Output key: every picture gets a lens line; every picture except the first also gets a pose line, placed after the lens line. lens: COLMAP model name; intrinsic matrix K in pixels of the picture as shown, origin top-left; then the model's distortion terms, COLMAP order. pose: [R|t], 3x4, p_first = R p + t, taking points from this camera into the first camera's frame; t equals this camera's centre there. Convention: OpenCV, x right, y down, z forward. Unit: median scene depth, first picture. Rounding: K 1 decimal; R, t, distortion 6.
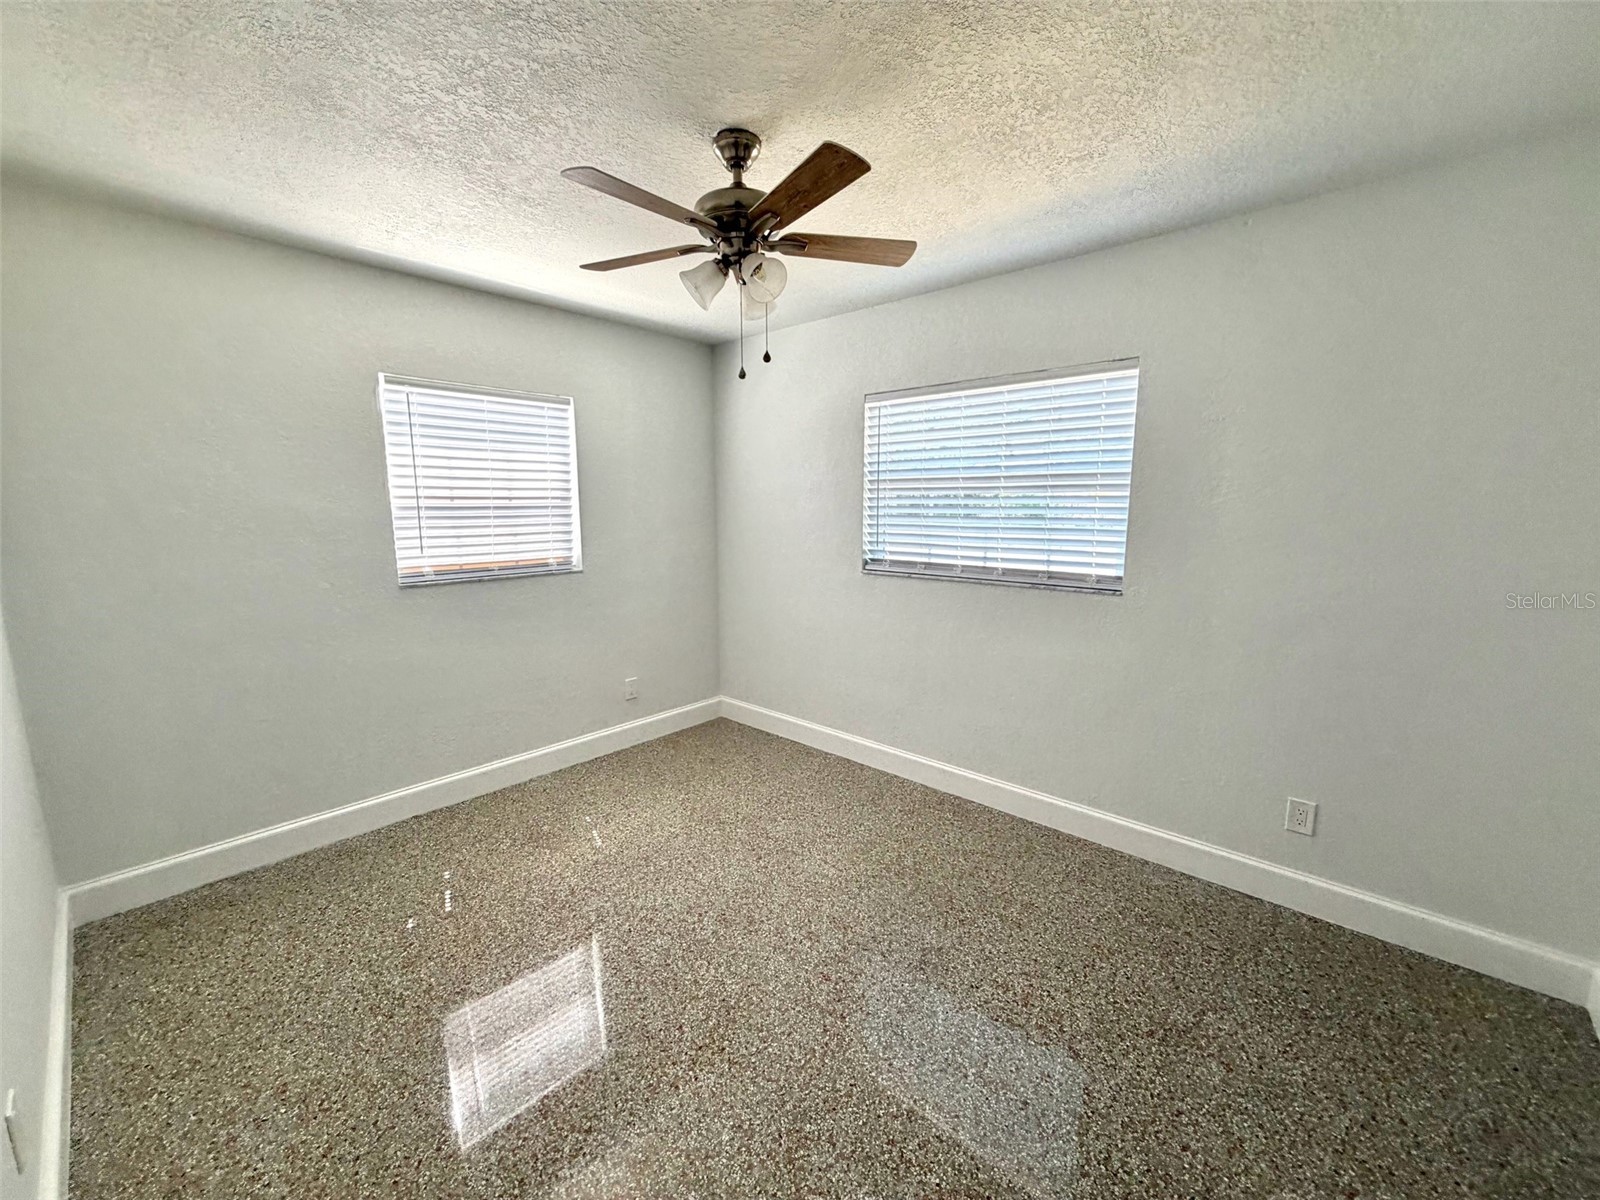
lens RADIAL K [[638.3, 0, 796.4], [0, 638.3, 601.1], [0, 0, 1]] dist [0.000131, -0.000169]
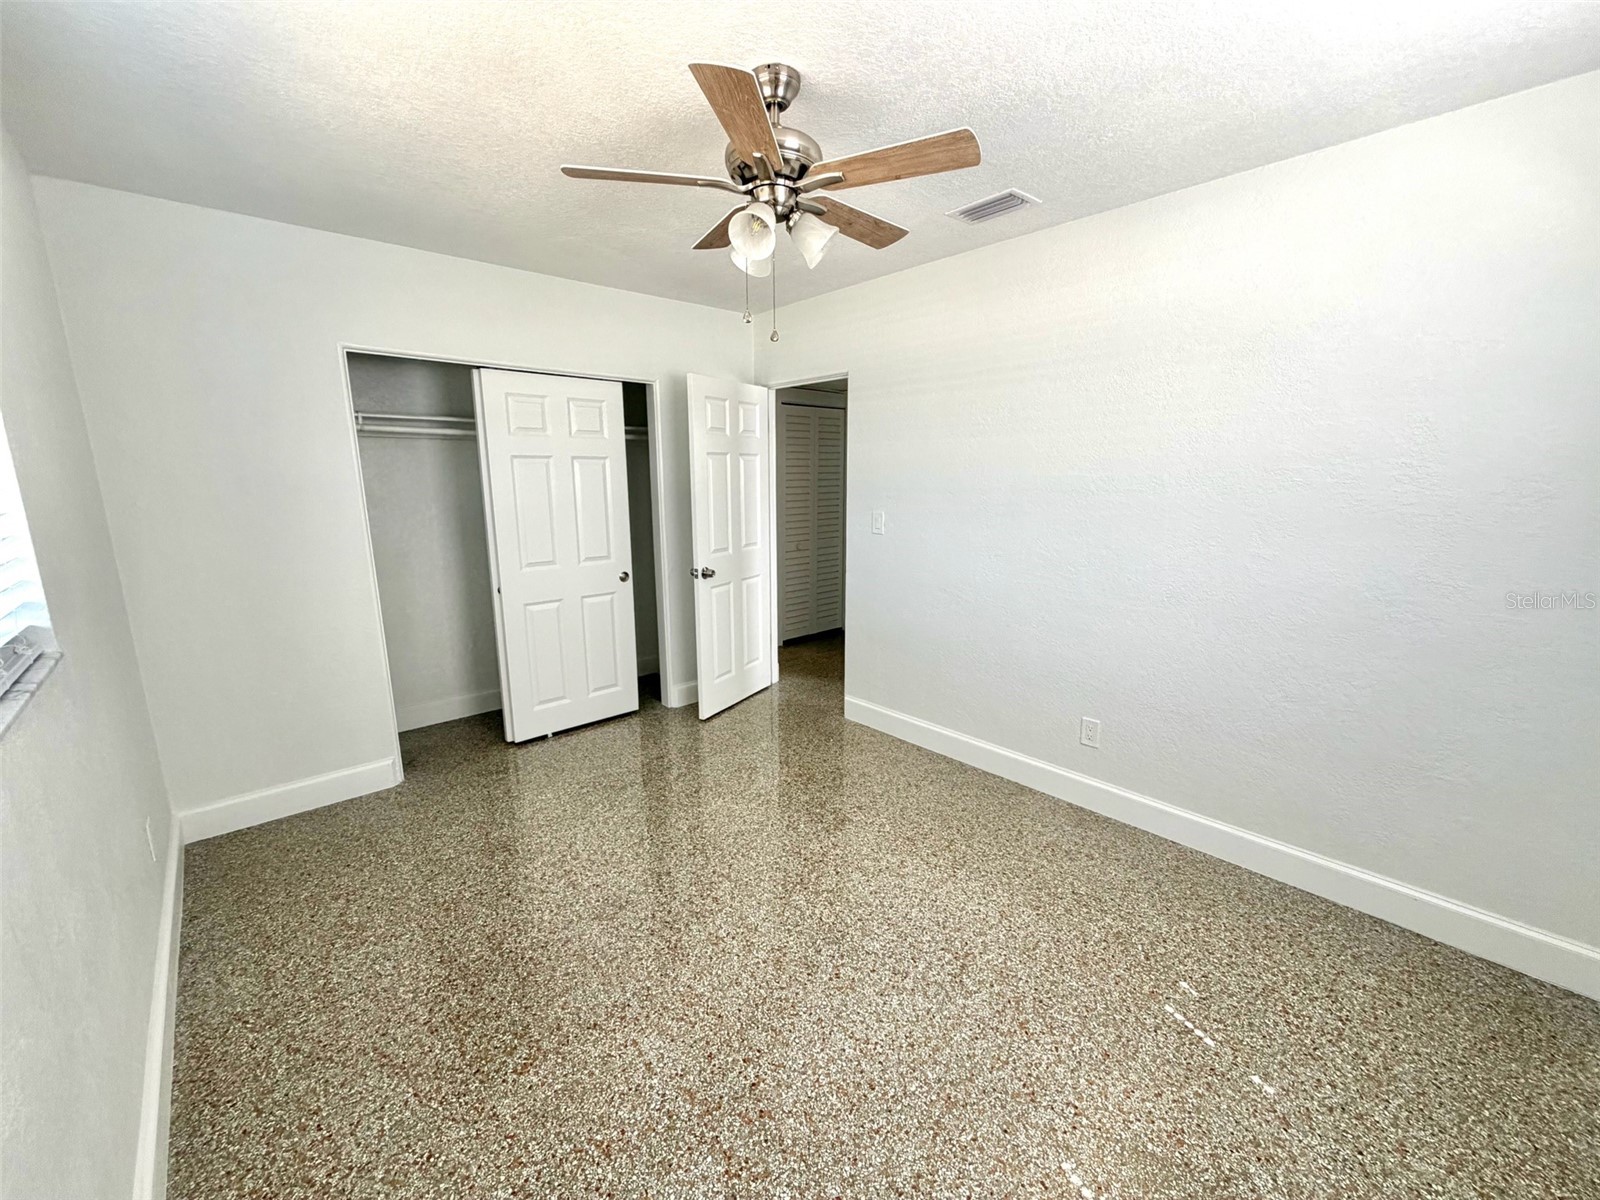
lens RADIAL K [[638.3, 0, 796.4], [0, 638.3, 601.1], [0, 0, 1]] dist [0.000131, -0.000169]
pose [[-0.995059, -0.013914, 0.098301, -0.183281], [0.021515, 0.936380, 0.350327, -0.272198], [-0.096922, 0.350711, -0.931455, 1.711449]]
